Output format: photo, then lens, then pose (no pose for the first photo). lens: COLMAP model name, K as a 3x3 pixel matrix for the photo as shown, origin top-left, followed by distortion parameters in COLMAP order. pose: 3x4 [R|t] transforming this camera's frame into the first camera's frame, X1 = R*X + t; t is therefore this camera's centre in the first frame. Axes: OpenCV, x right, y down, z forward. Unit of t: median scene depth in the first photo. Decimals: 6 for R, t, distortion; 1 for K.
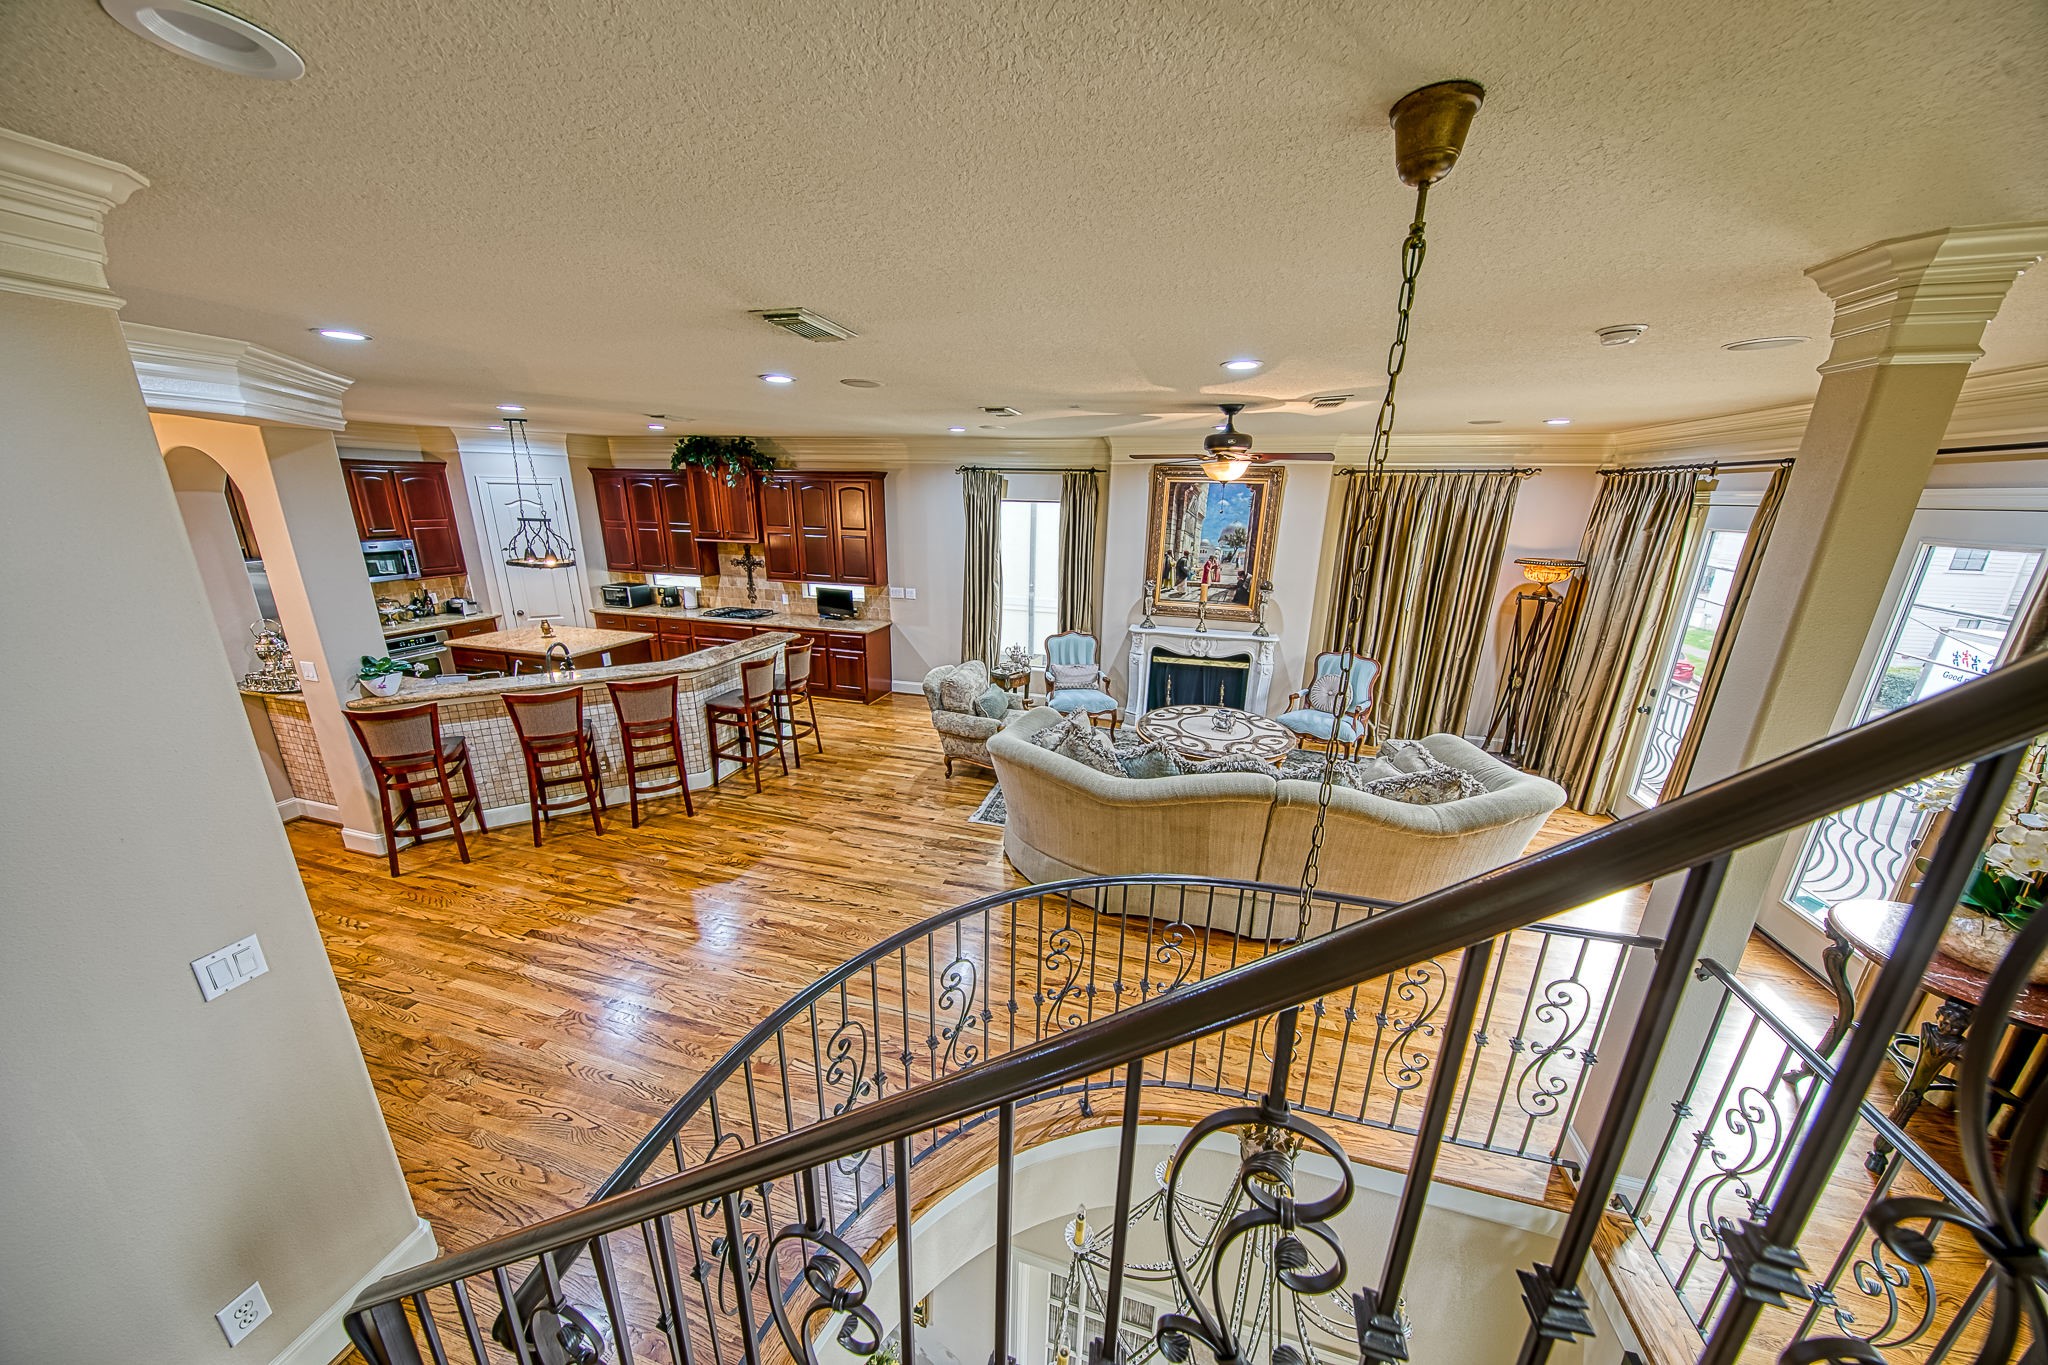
lens RADIAL K [[647.8, 0, 1023.6], [0, 647.8, 681.0], [0, 0, 1]] dist [0.000865, -0.002208]
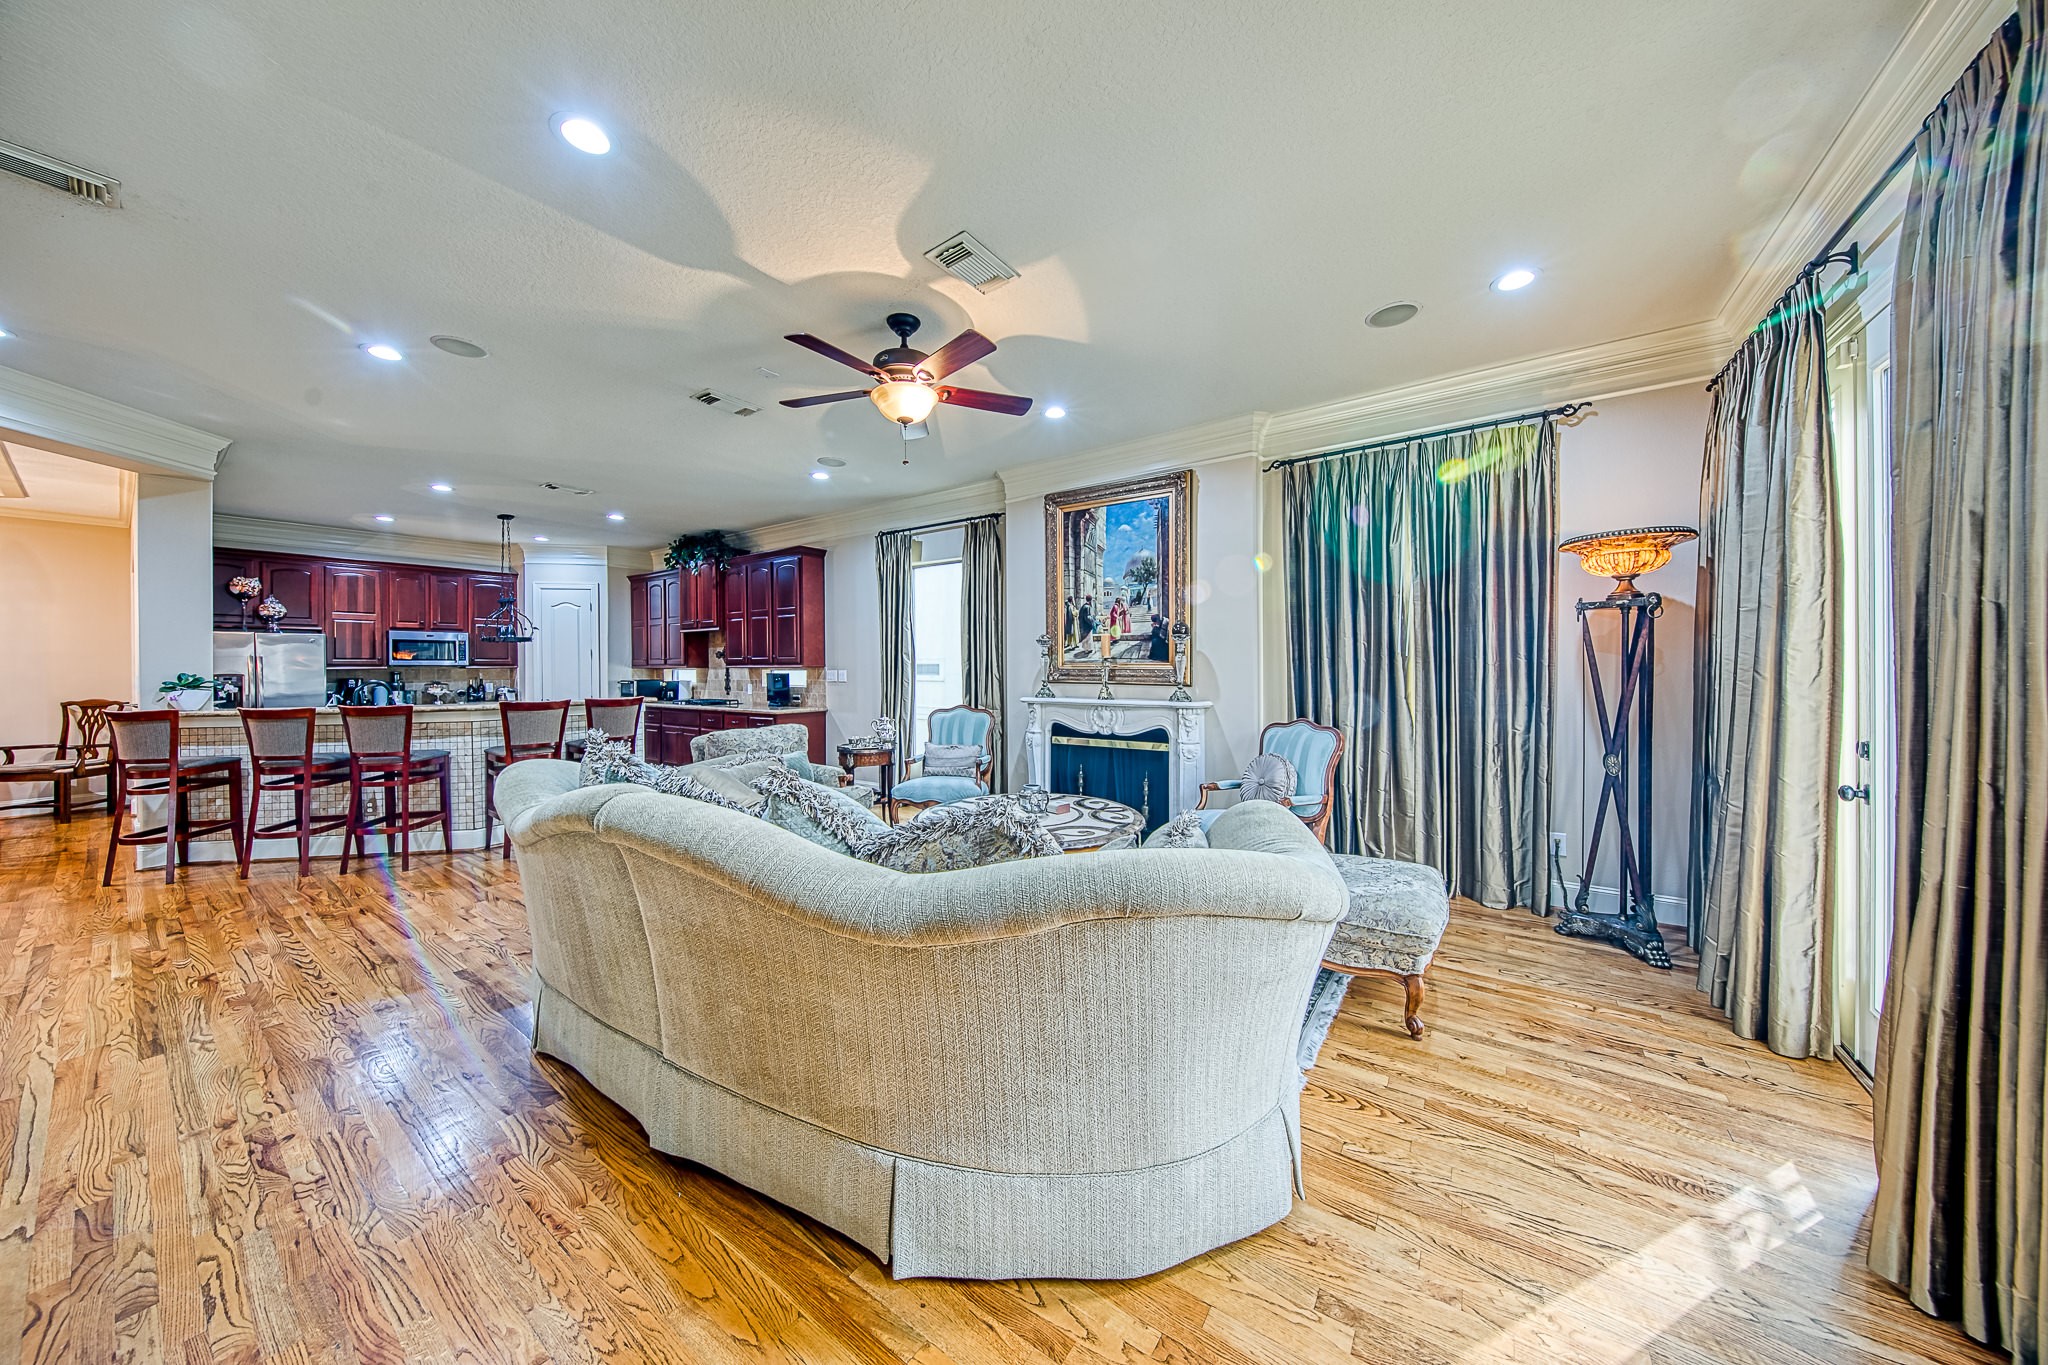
lens RADIAL K [[647.8, 0, 1029.1], [0, 647.8, 674.7], [0, 0, 1]] dist [0.000865, -0.002208]
pose [[0.943822, -0.016778, -0.330029, 0.423024], [-0.071549, 0.964644, -0.253658, 0.084792], [0.322617, 0.263021, 0.909252, 0.301755]]
